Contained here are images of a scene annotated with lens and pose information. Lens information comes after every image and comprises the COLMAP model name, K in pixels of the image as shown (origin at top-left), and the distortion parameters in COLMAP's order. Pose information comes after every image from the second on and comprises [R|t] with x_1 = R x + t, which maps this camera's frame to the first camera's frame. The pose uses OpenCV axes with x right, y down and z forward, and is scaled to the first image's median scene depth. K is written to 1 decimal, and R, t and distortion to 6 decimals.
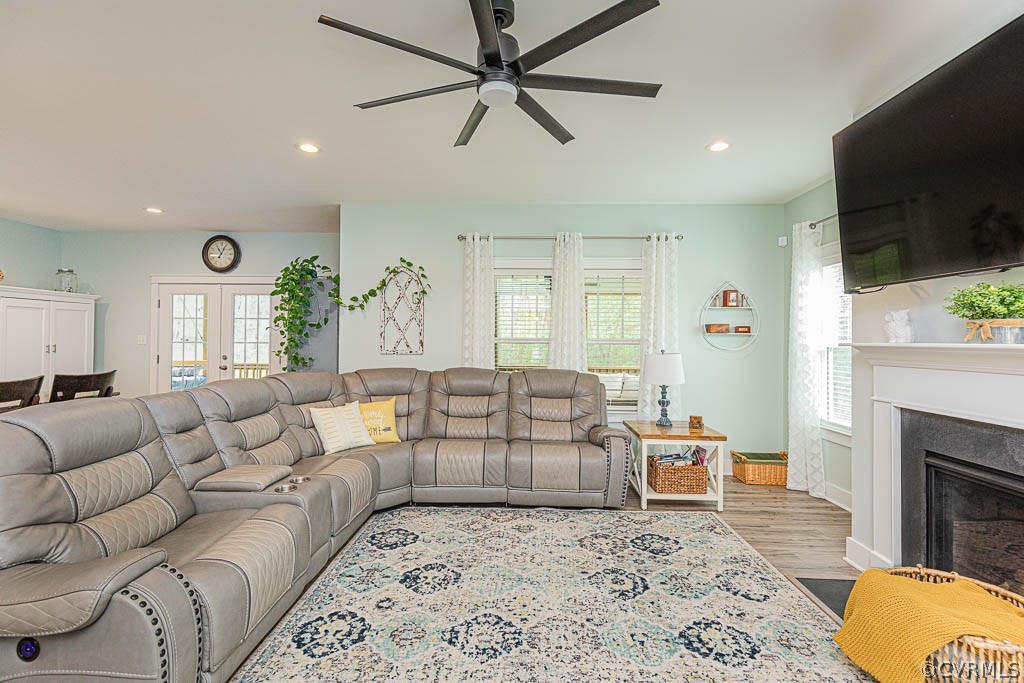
lens RADIAL K [[462.1, 0, 510.9], [0, 462.1, 338.8], [0, 0, 1]] dist [0.005846, -0.000608]
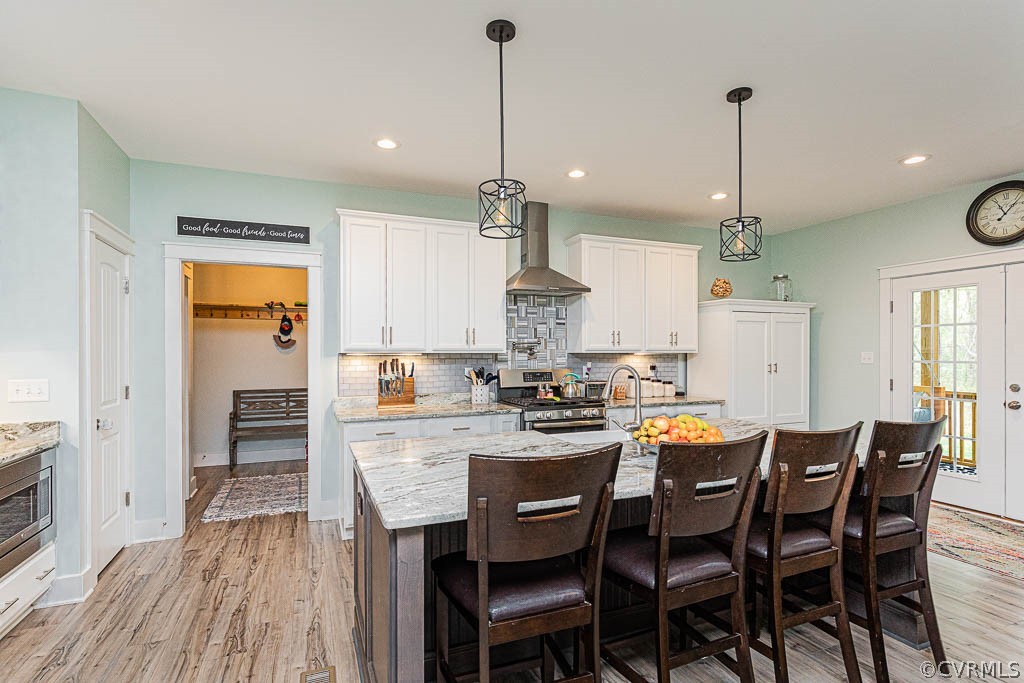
lens RADIAL K [[499.5, 0, 517.7], [0, 499.5, 352.2], [0, 0, 1]] dist [-0.001915, 0.000280]
pose [[0.413082, -0.007169, -0.910666, -0.448044], [0.004762, 0.999972, -0.005713, -0.006410], [0.910681, -0.001977, 0.413105, 0.244806]]
